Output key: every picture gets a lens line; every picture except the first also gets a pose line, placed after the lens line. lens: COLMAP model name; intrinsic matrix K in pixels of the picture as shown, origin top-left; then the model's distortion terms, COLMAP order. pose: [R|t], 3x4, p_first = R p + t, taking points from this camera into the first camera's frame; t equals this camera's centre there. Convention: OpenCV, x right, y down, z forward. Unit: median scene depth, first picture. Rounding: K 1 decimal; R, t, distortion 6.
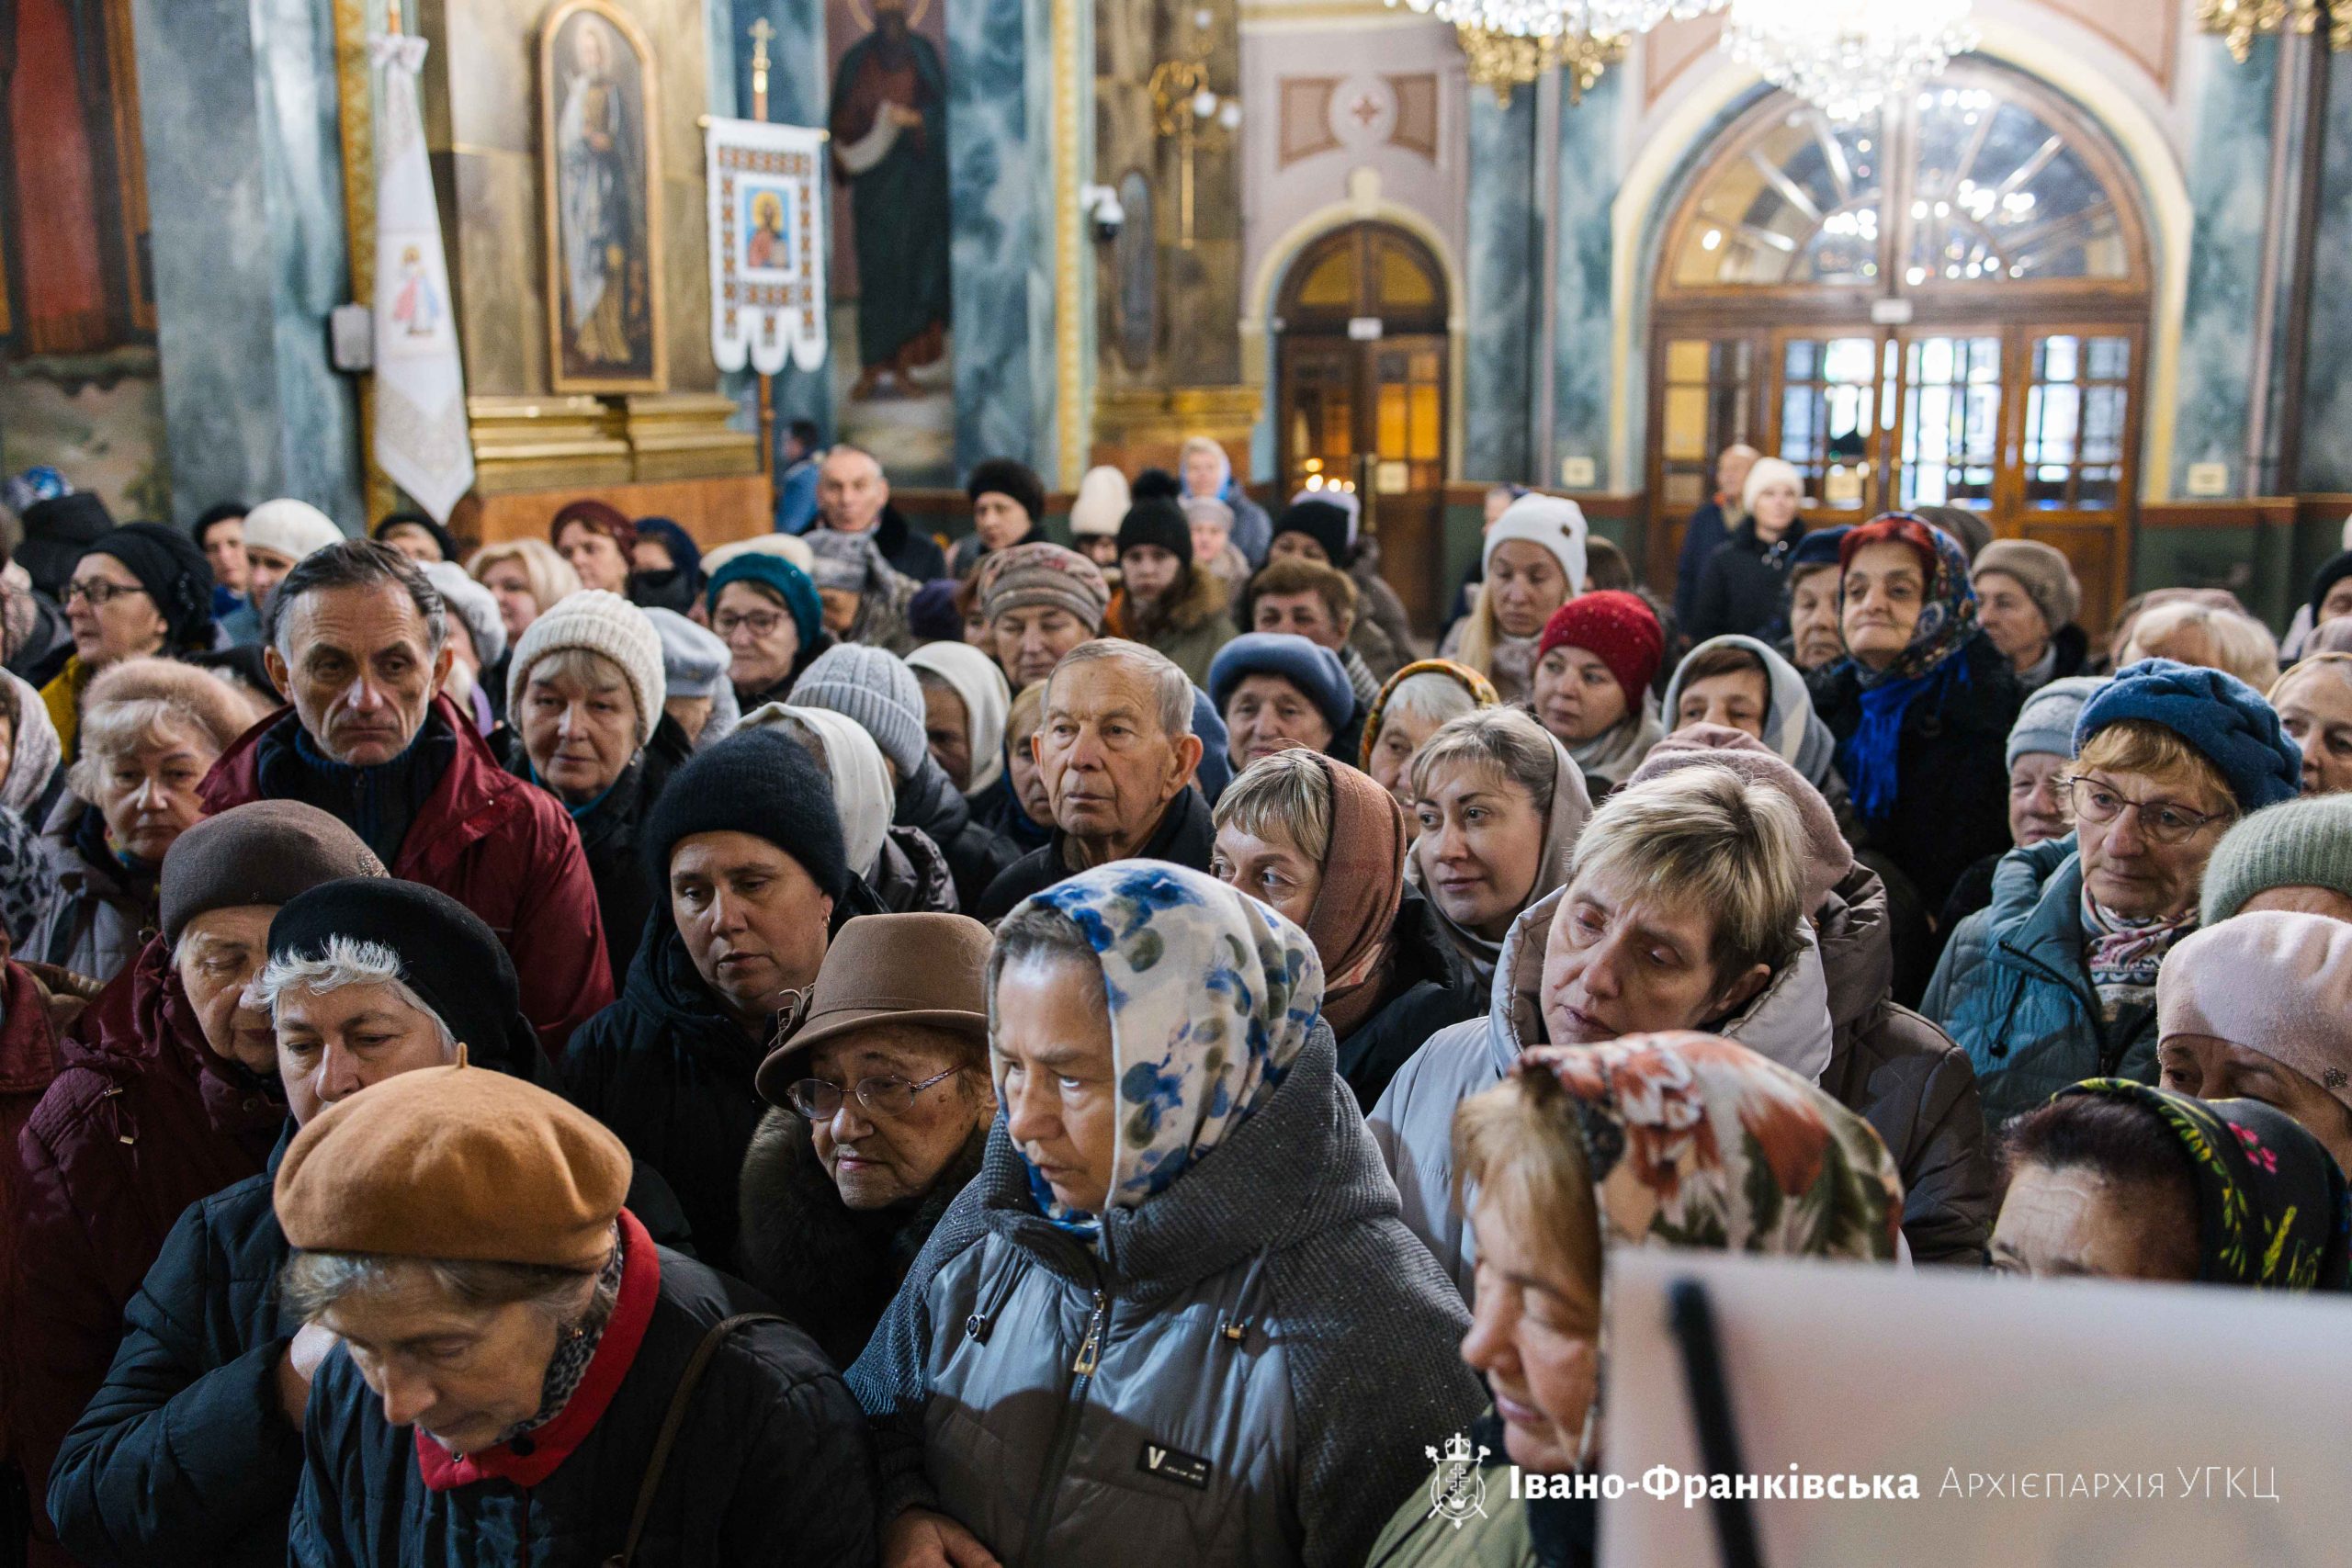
lens RADIAL K [[2338.6, 0, 1159.7], [0, 2338.6, 791.0], [0, 0, 1]] dist [0.006413, 0.001341]
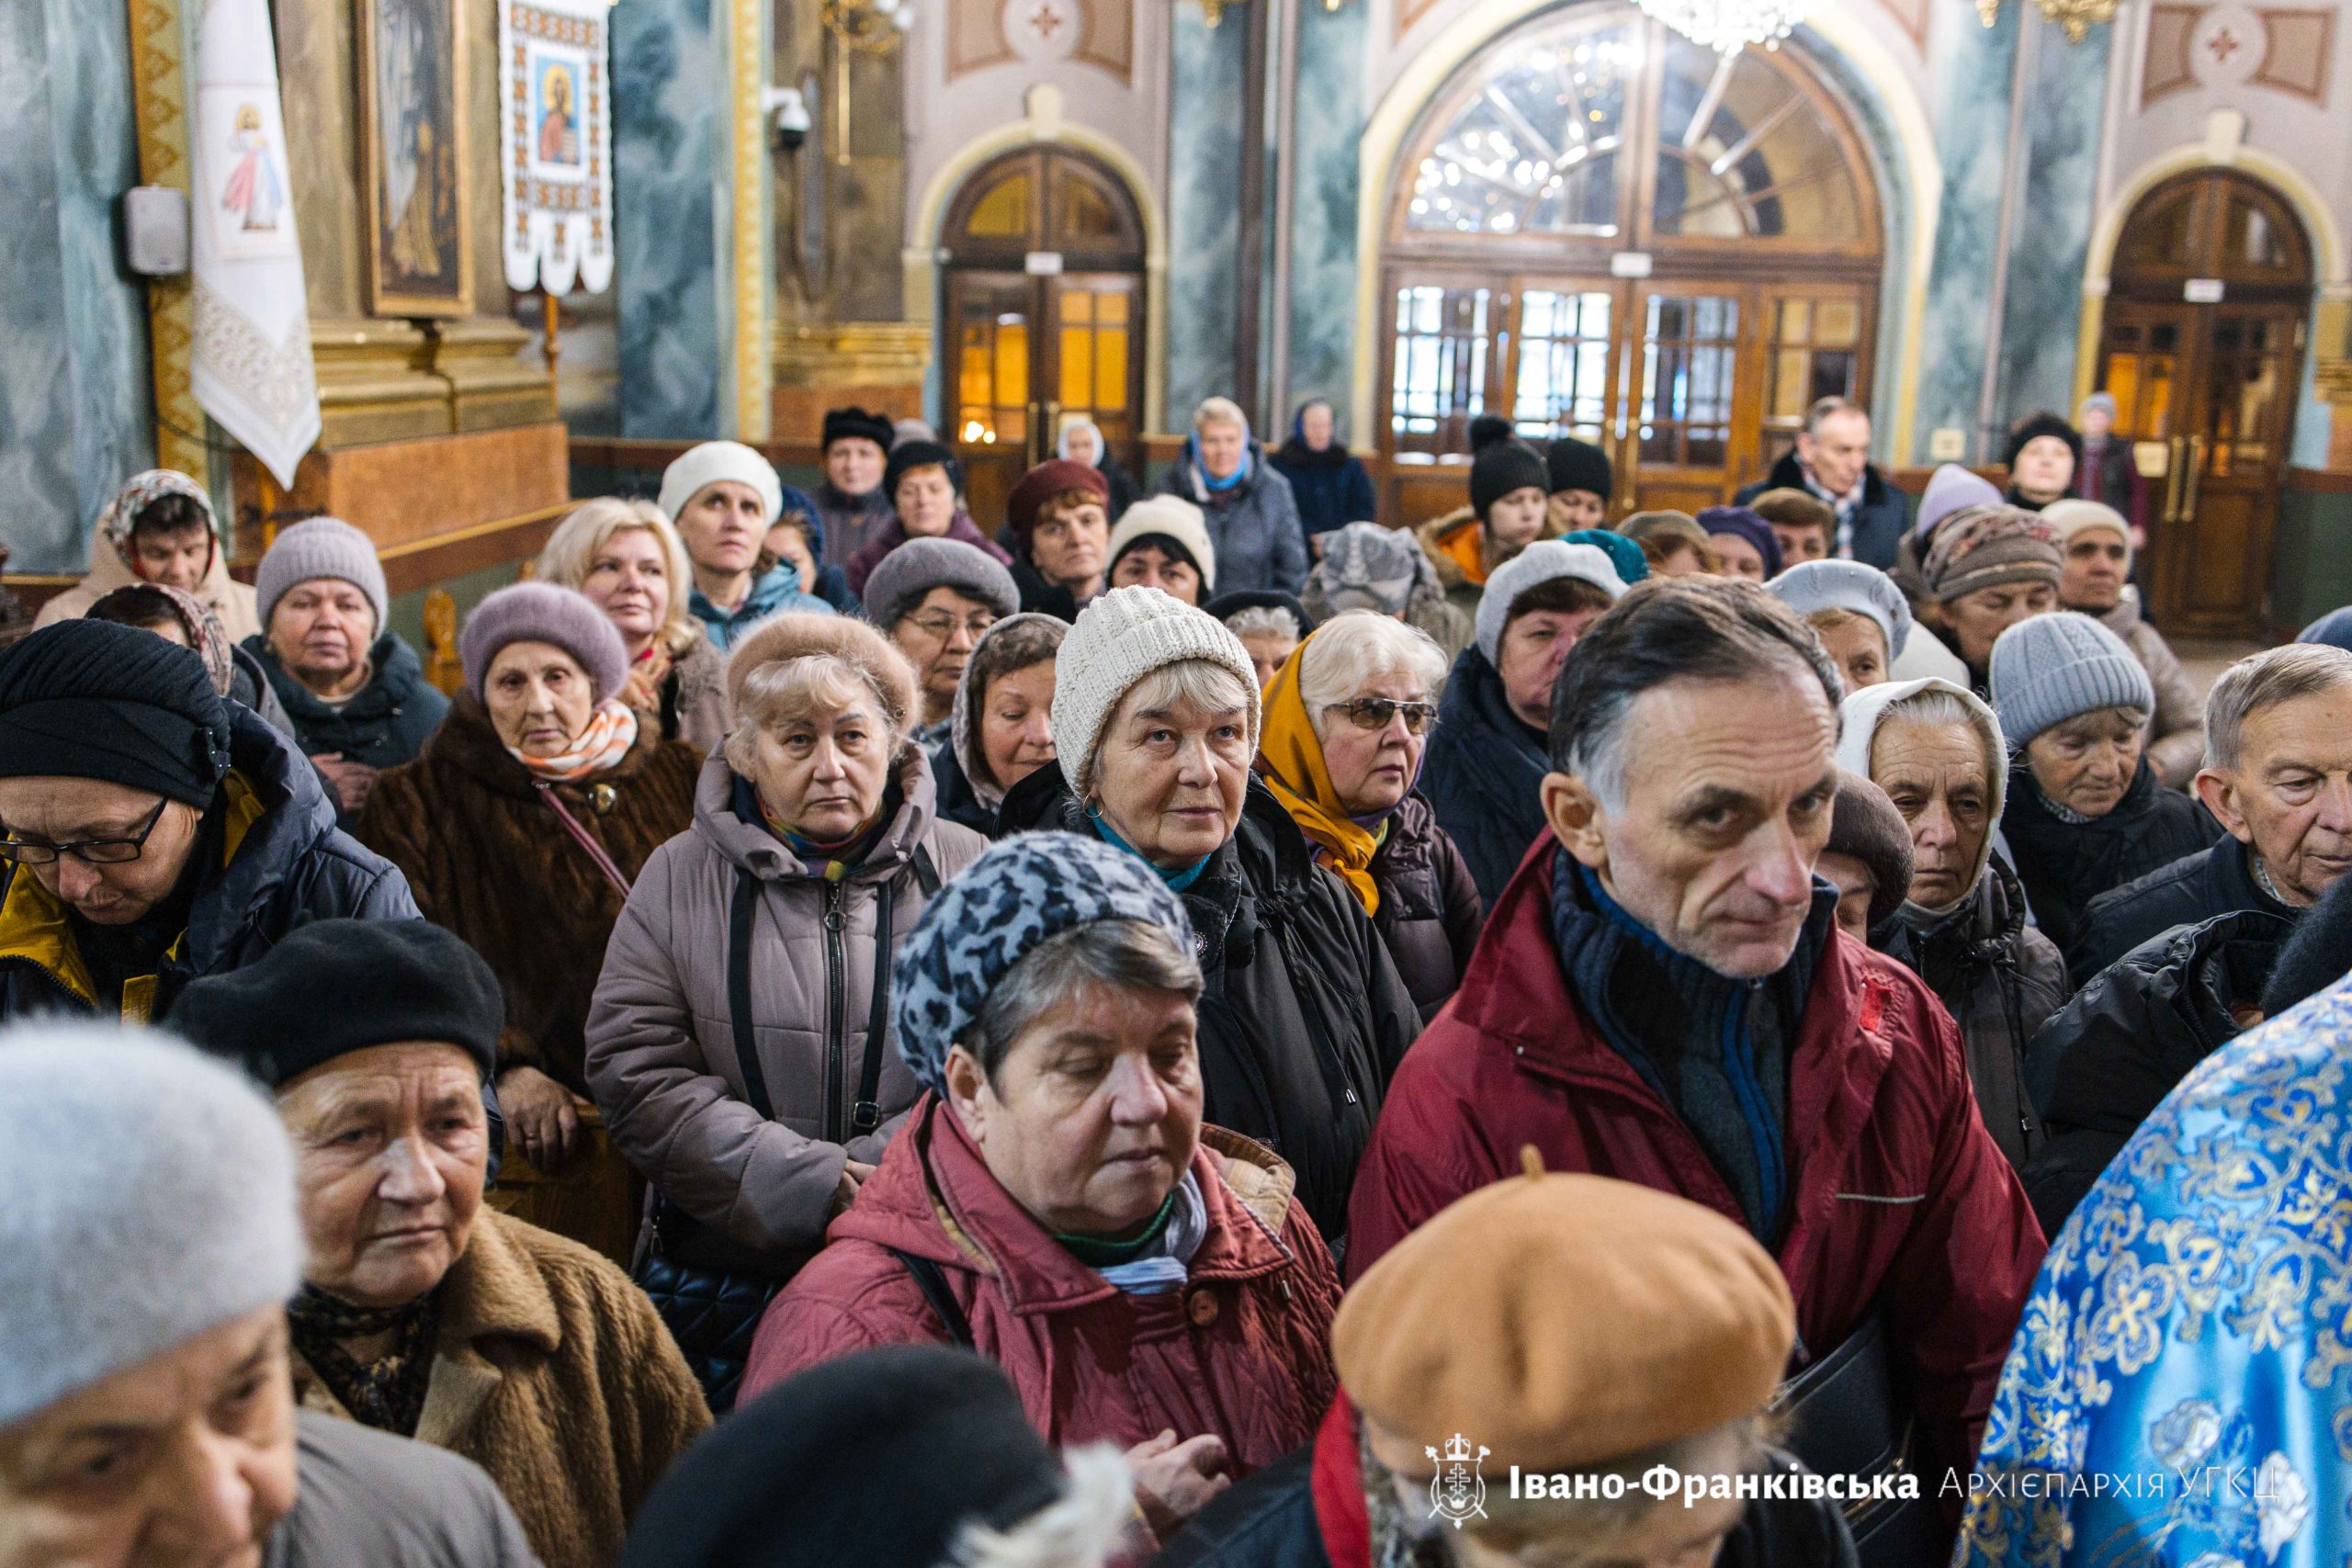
lens RADIAL K [[2338.6, 0, 1159.7], [0, 2338.6, 791.0], [0, 0, 1]] dist [0.006413, 0.001341]
pose [[0.953786, -0.032623, 0.298709, -0.167296], [0.024979, 0.999256, 0.029373, -0.021448], [-0.299446, -0.020554, 0.953892, 0.133639]]
